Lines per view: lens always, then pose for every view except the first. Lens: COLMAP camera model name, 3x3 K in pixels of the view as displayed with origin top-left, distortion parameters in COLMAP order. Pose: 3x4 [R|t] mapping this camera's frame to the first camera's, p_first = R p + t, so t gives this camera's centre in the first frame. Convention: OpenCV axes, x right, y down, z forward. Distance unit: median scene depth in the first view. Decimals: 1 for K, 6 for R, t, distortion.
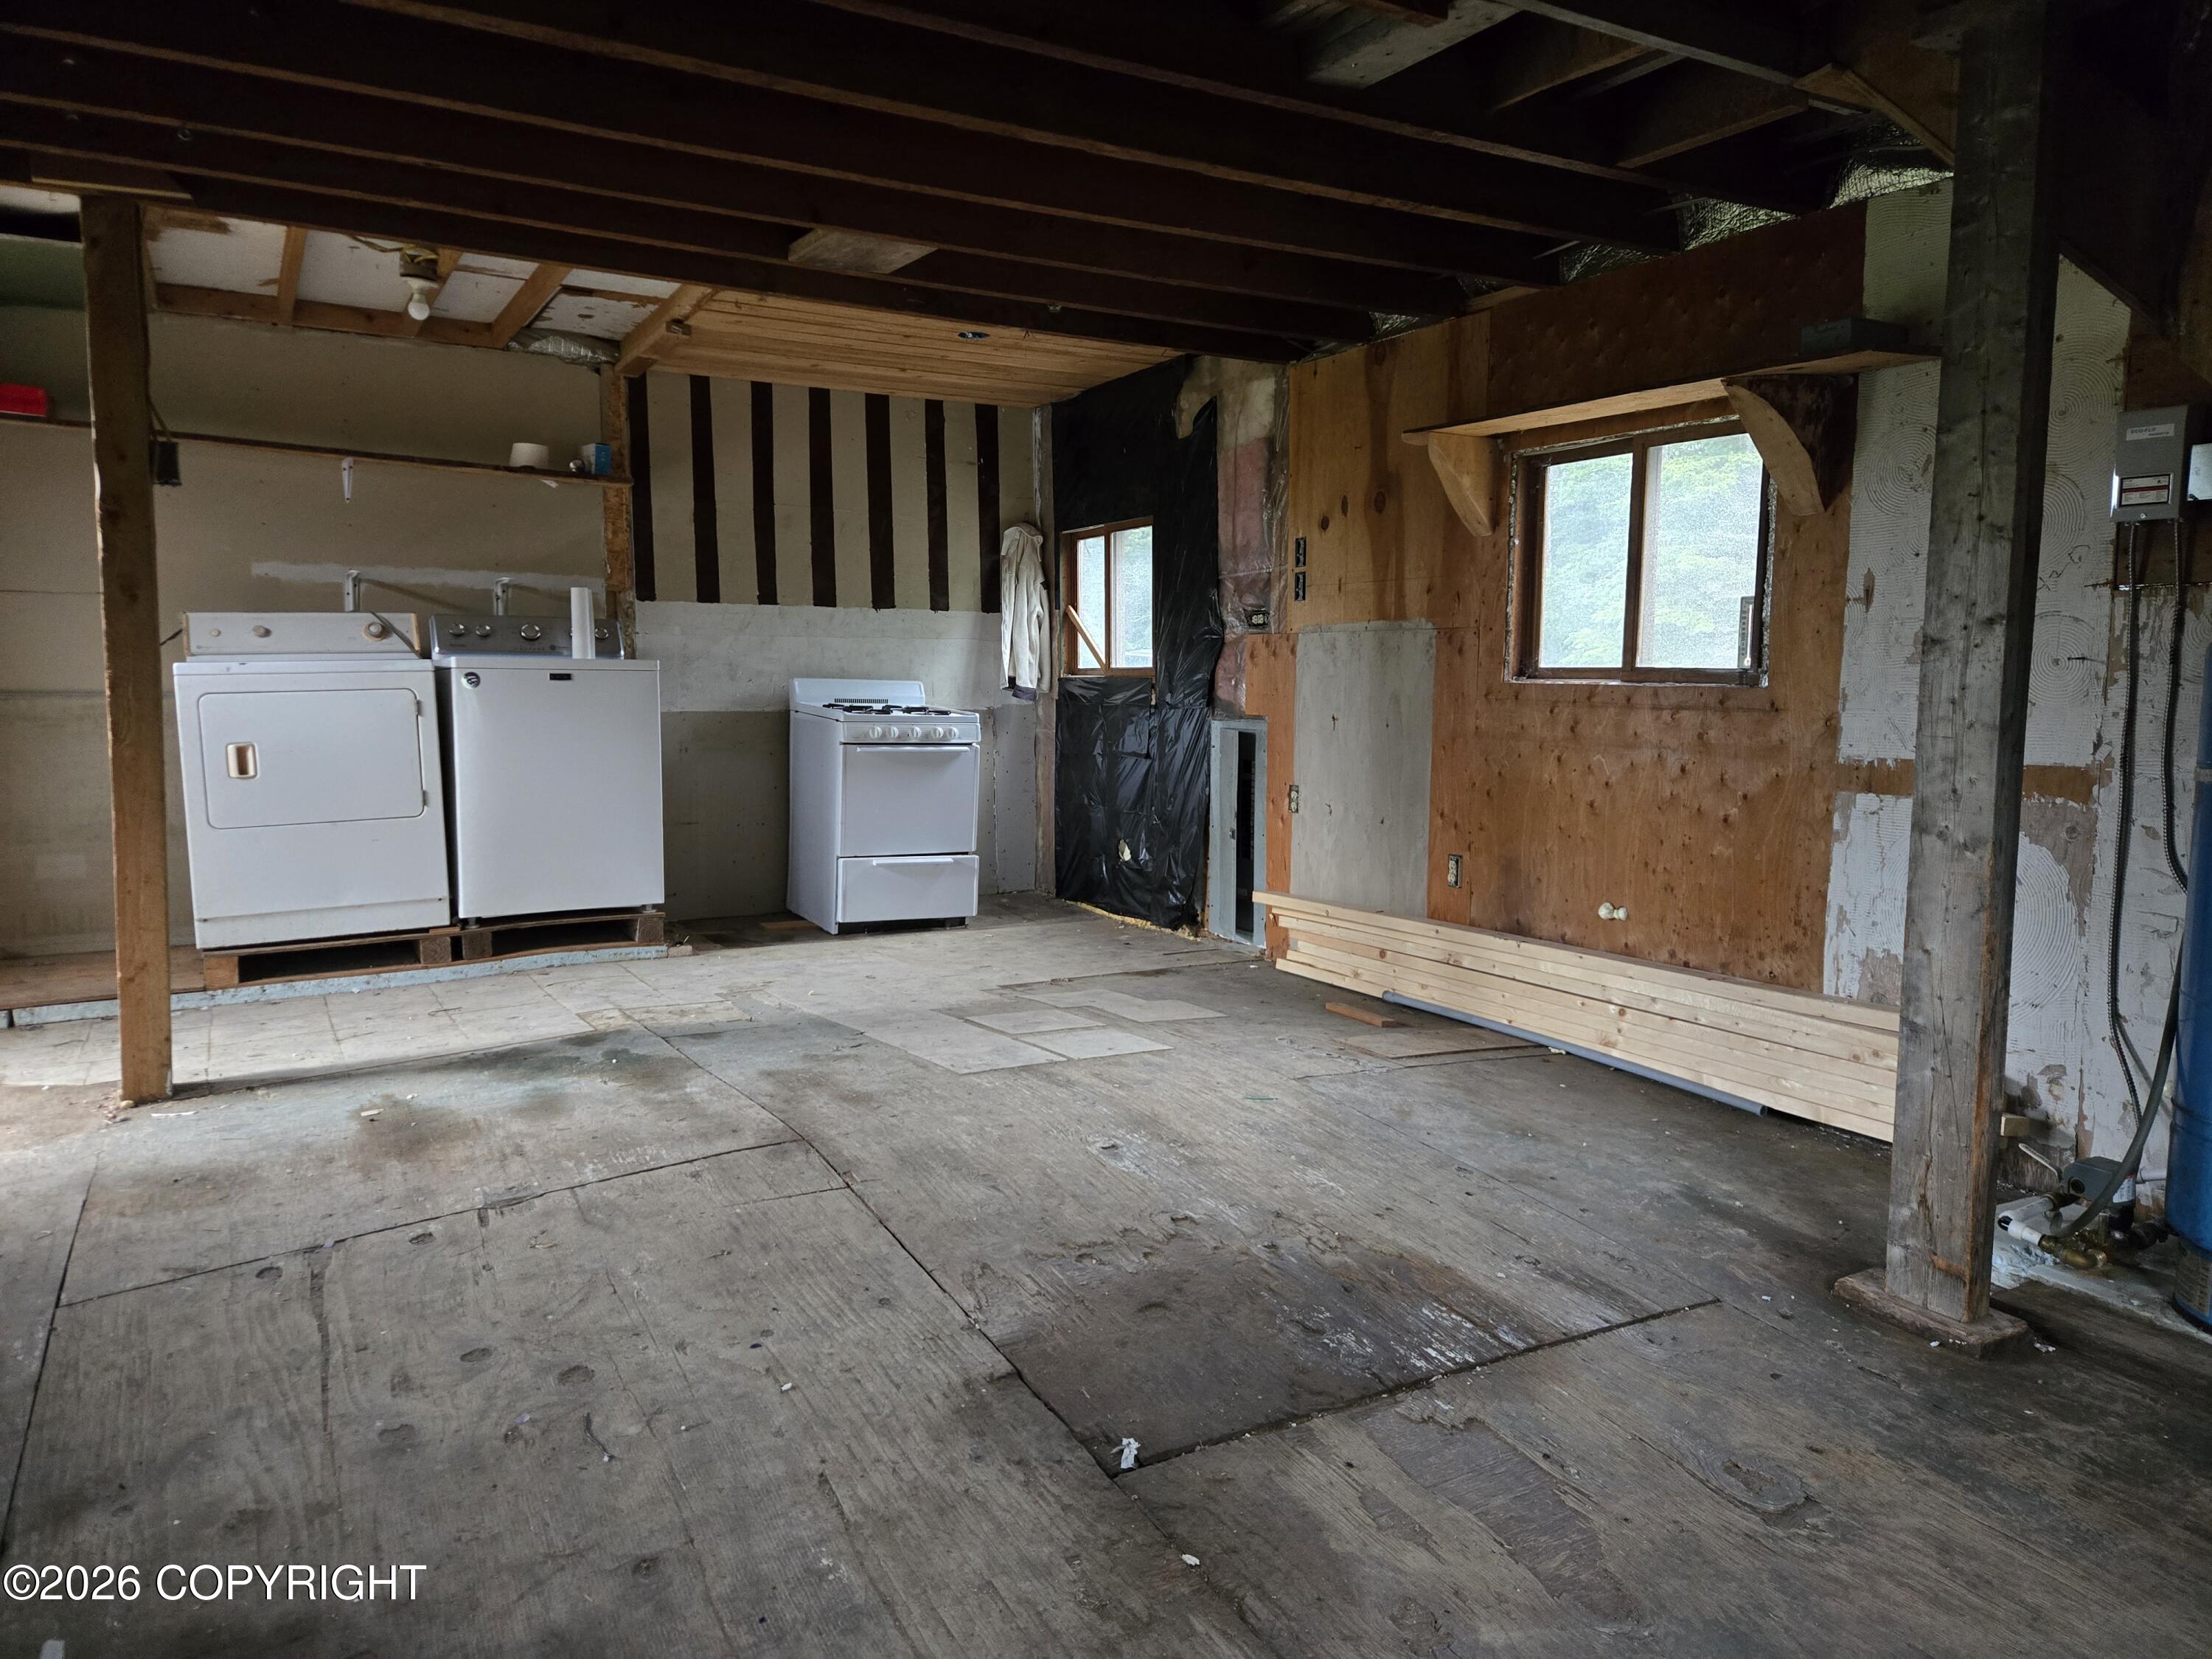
lens RADIAL K [[1452.3, 0, 1111.8], [0, 1452.3, 819.7], [0, 0, 1]] dist [0.051091, -0.000540]
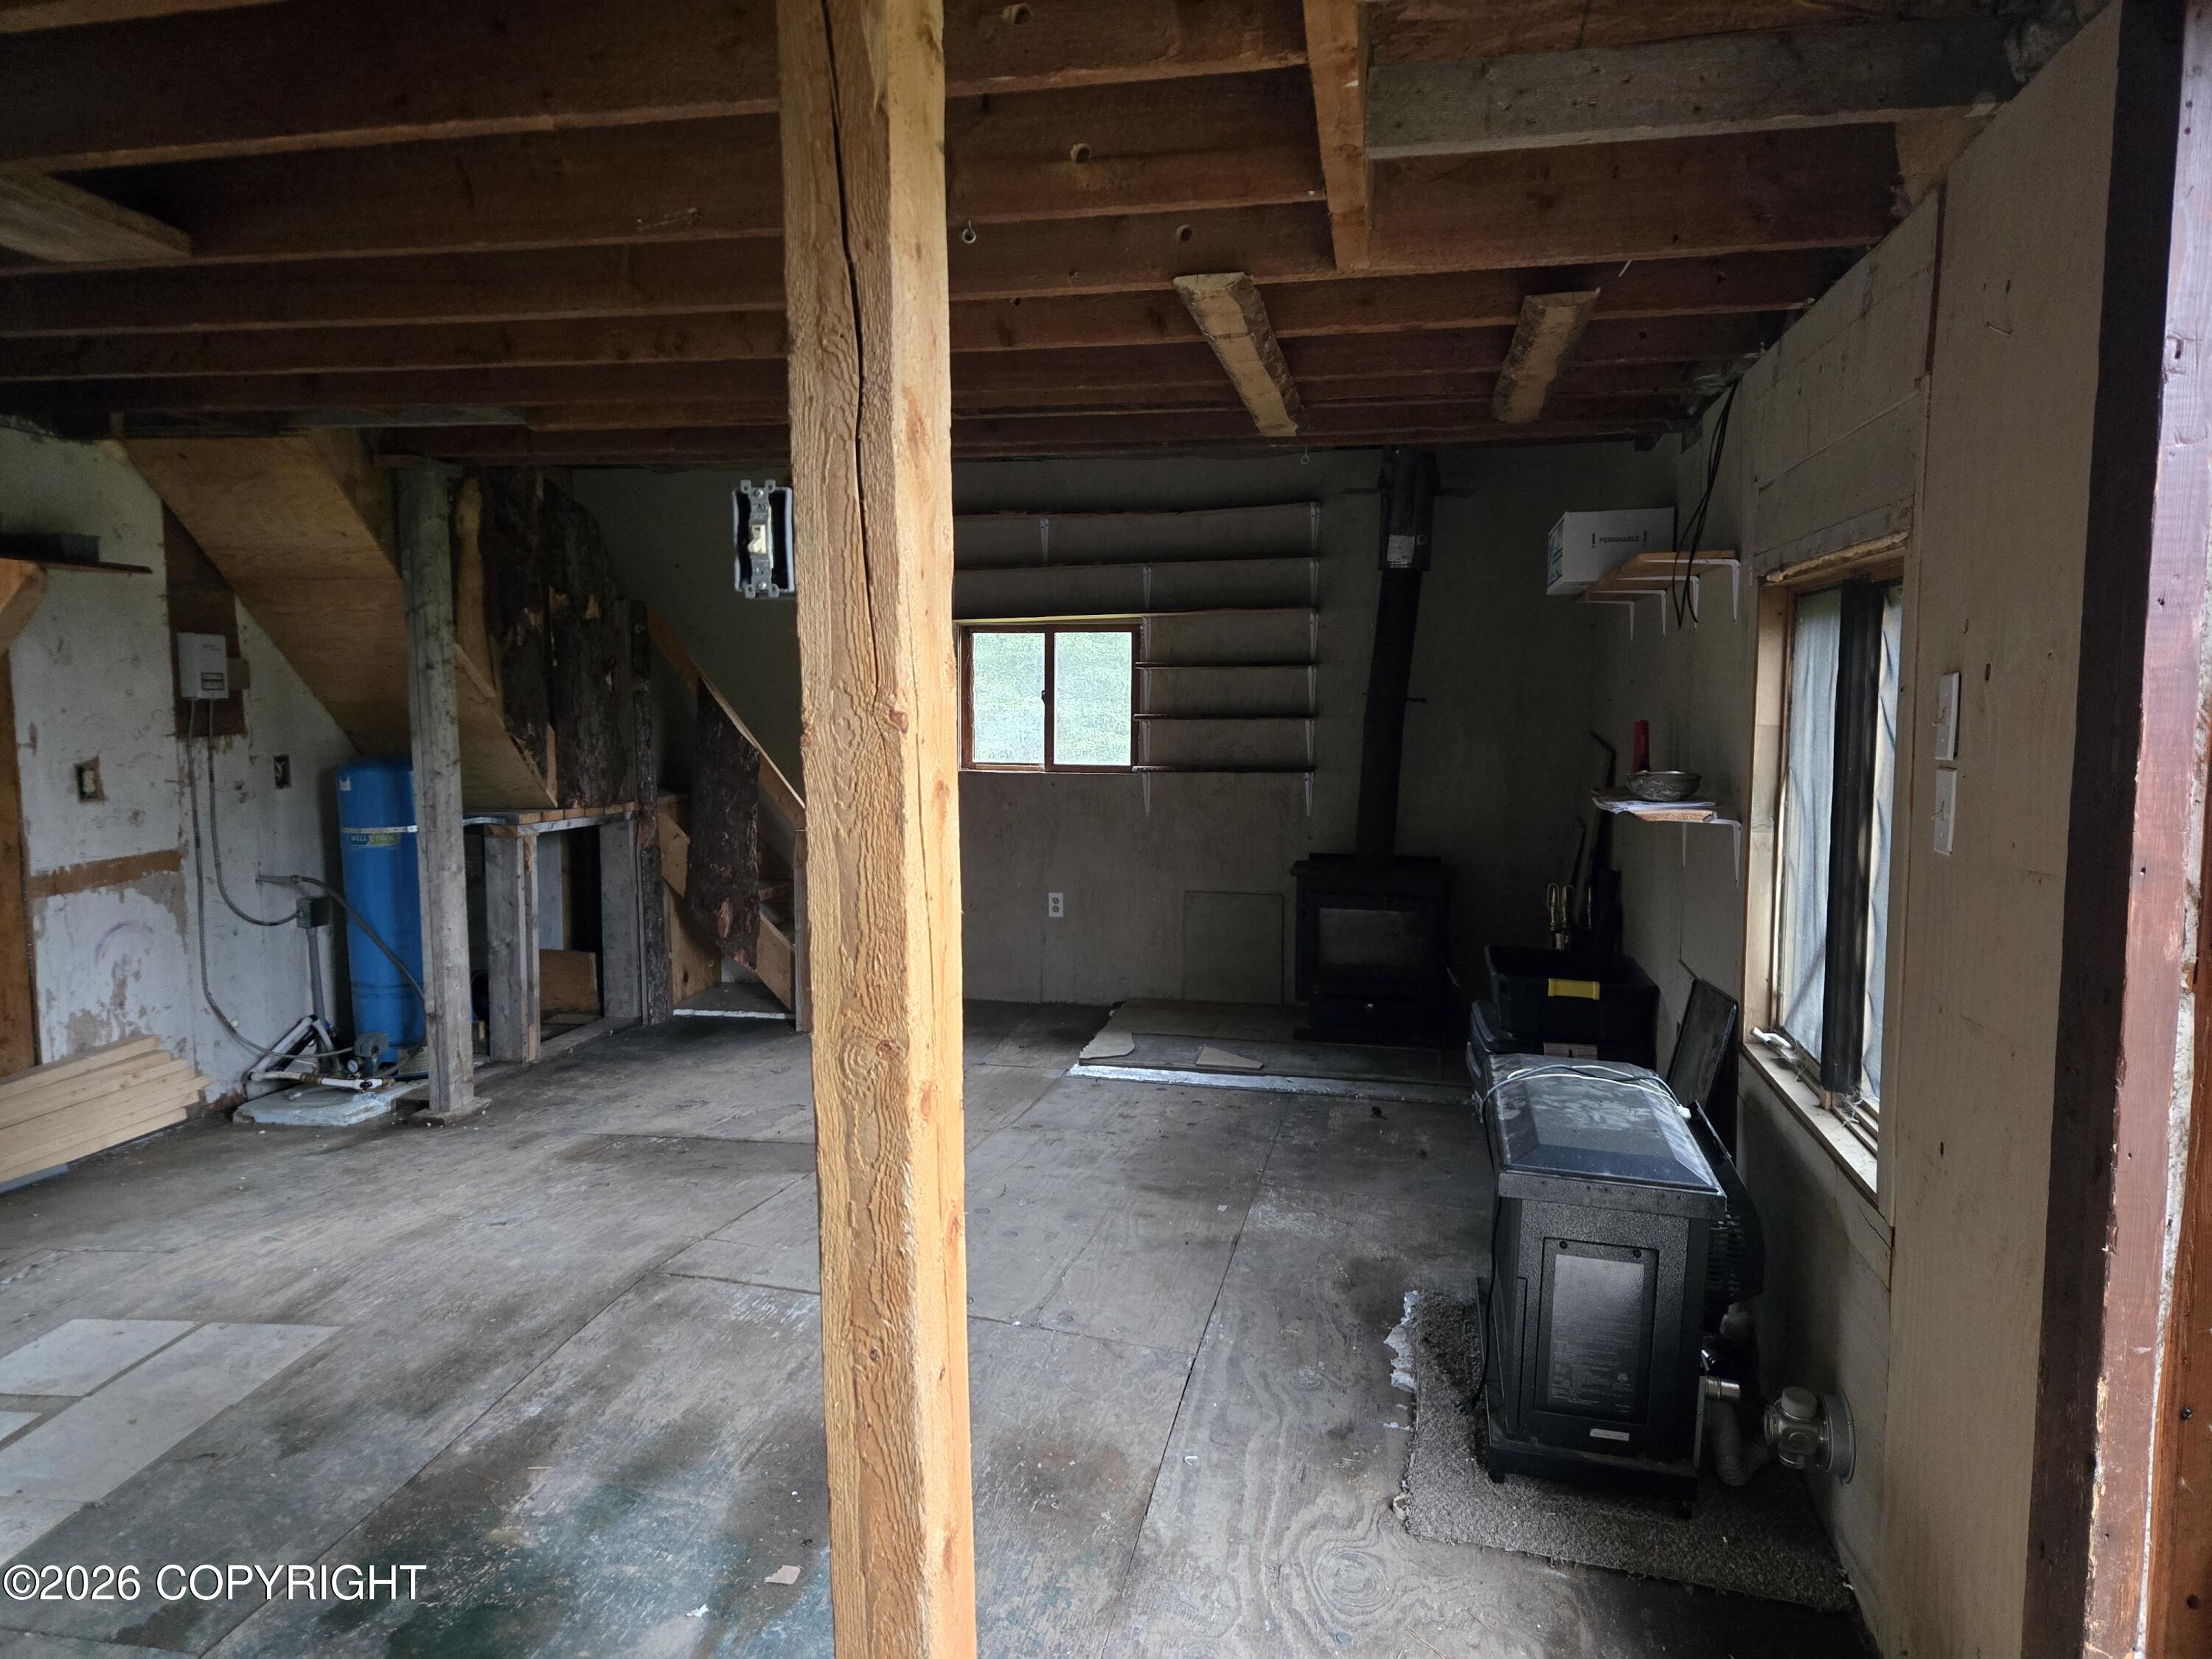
lens RADIAL K [[1476.6, 0, 1099.3], [0, 1476.6, 820.9], [0, 0, 1]] dist [0.061981, -0.047097]
pose [[-0.729495, -0.068613, 0.680536, -0.998957], [0.071635, 0.981820, 0.175778, -0.238286], [-0.680224, 0.176979, -0.711318, 1.262214]]
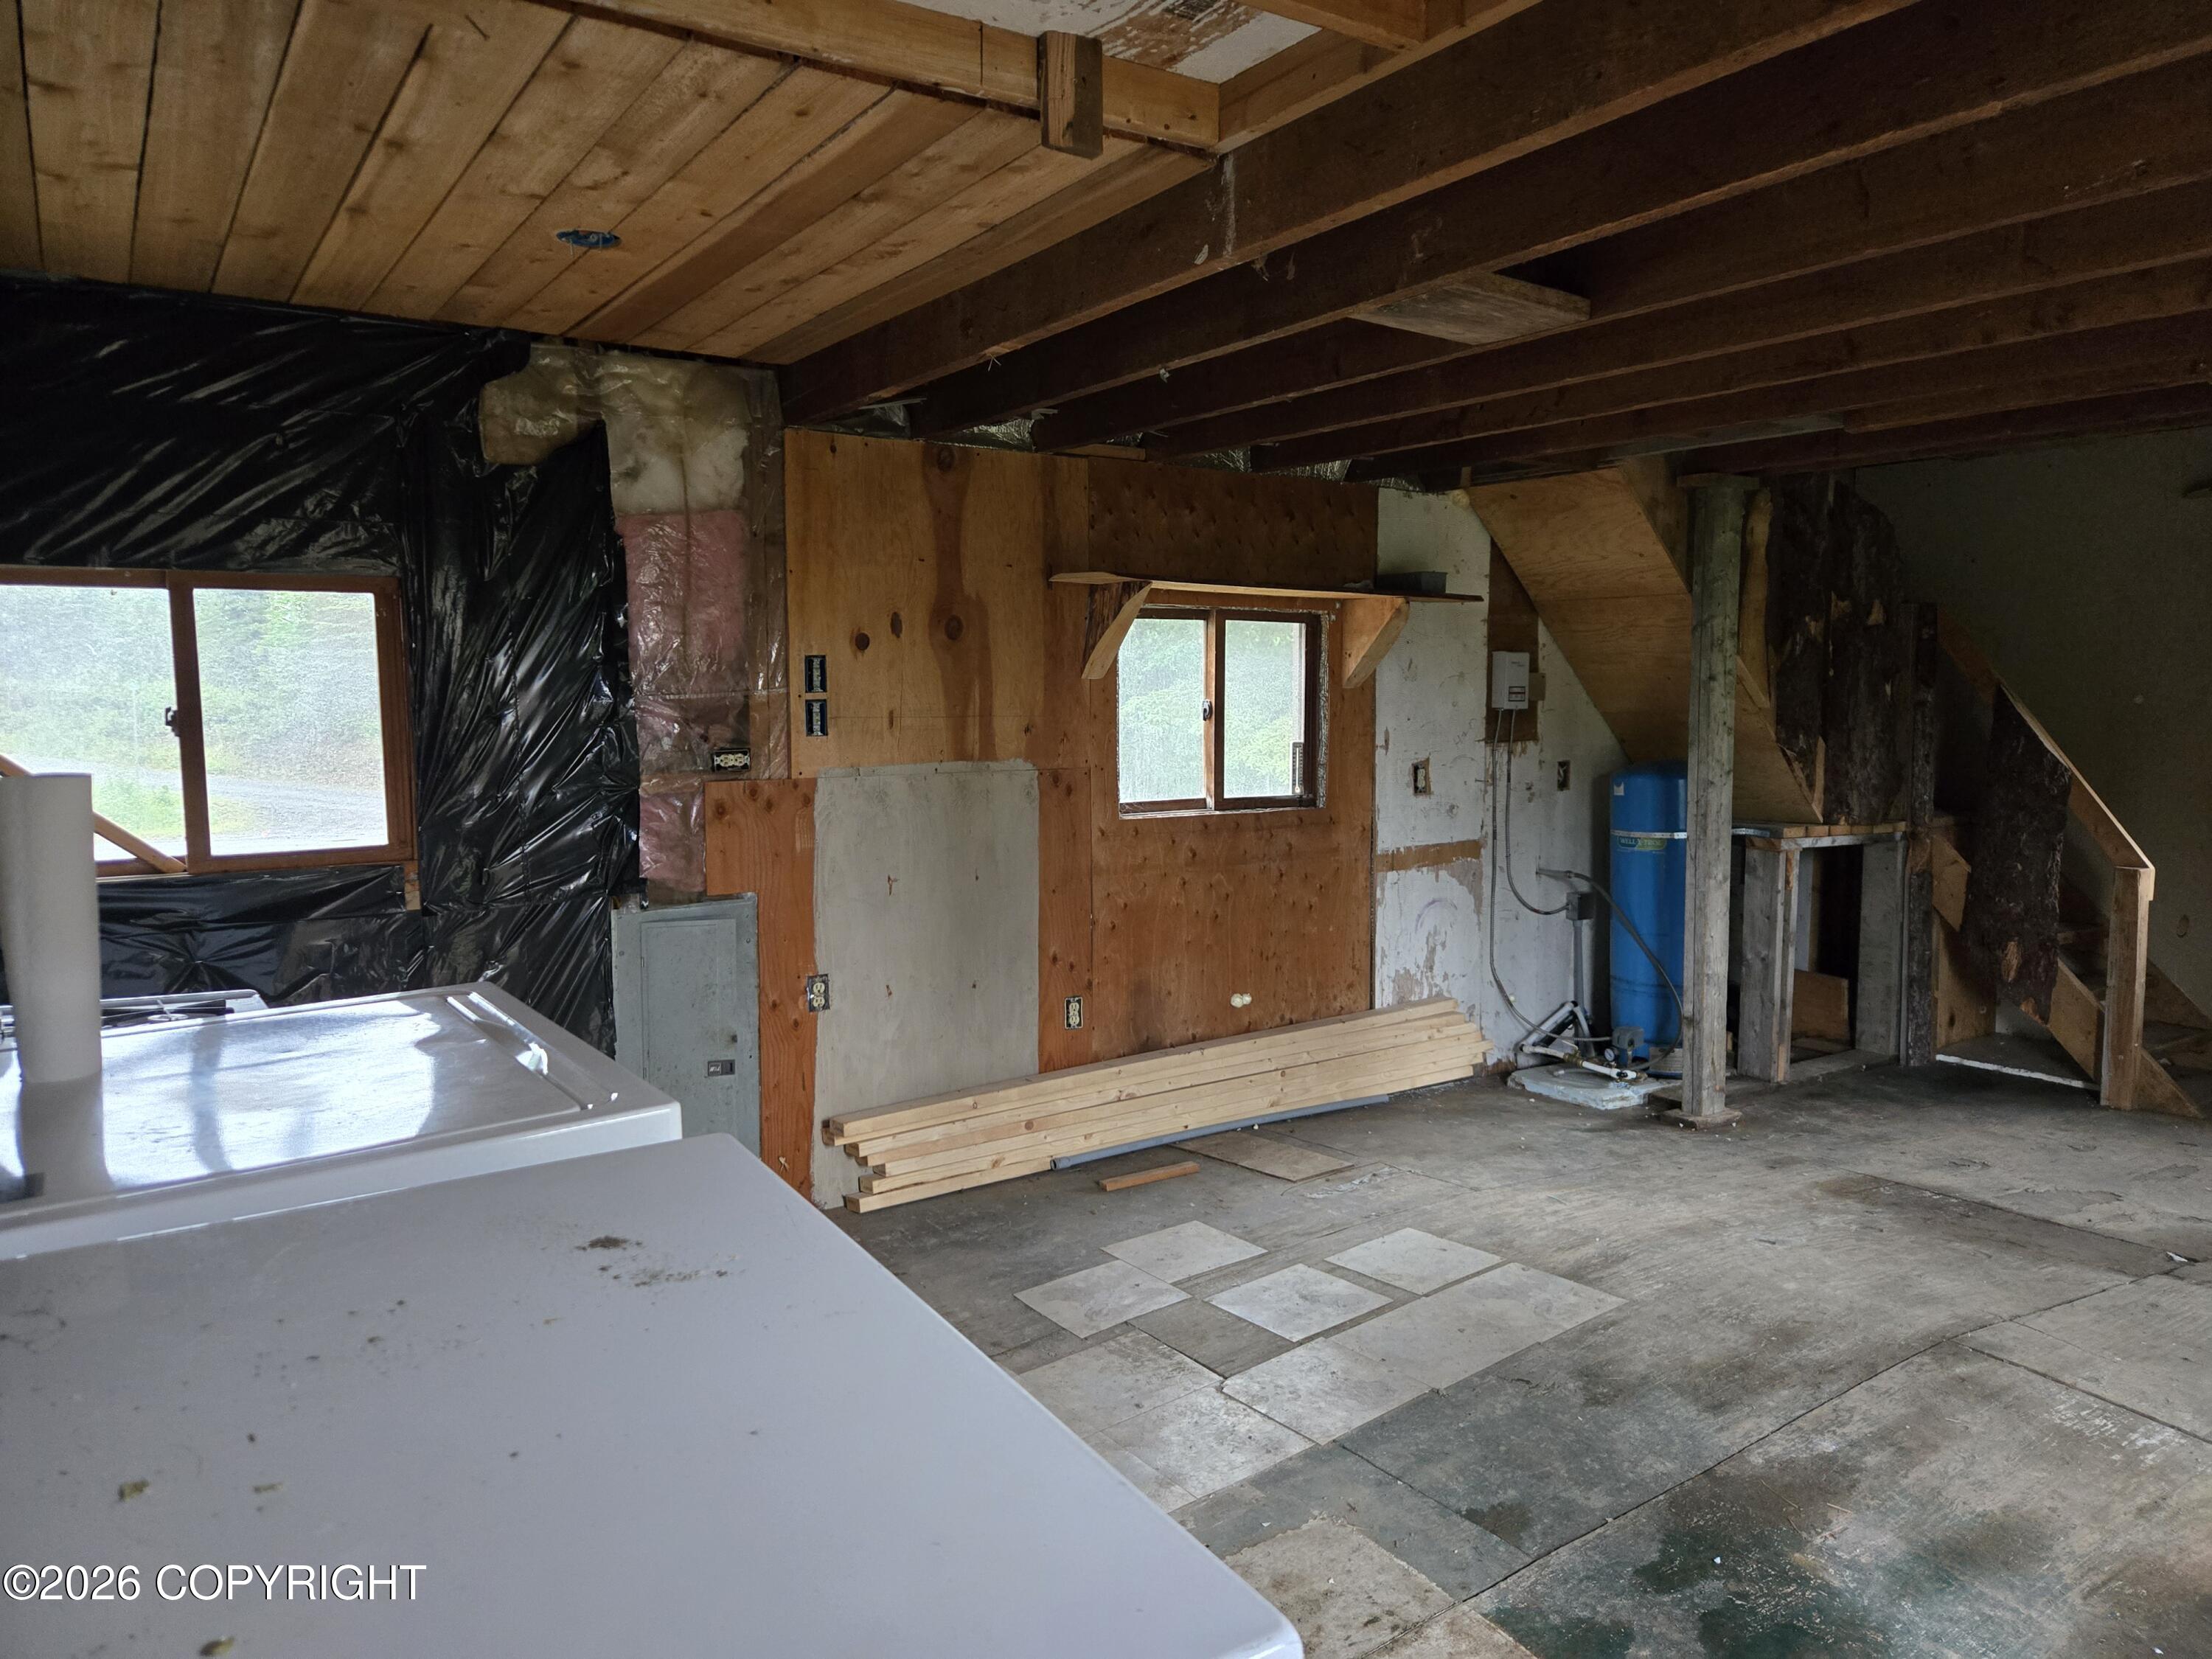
lens RADIAL K [[1485.8, 0, 1099.2], [0, 1485.8, 804.0], [0, 0, 1]] dist [0.071296, -0.065251]
pose [[-0.050305, -0.079912, 0.995532, -0.989259], [0.109996, 0.990287, 0.085049, -0.246408], [-0.992658, 0.113783, -0.041027, 1.320774]]
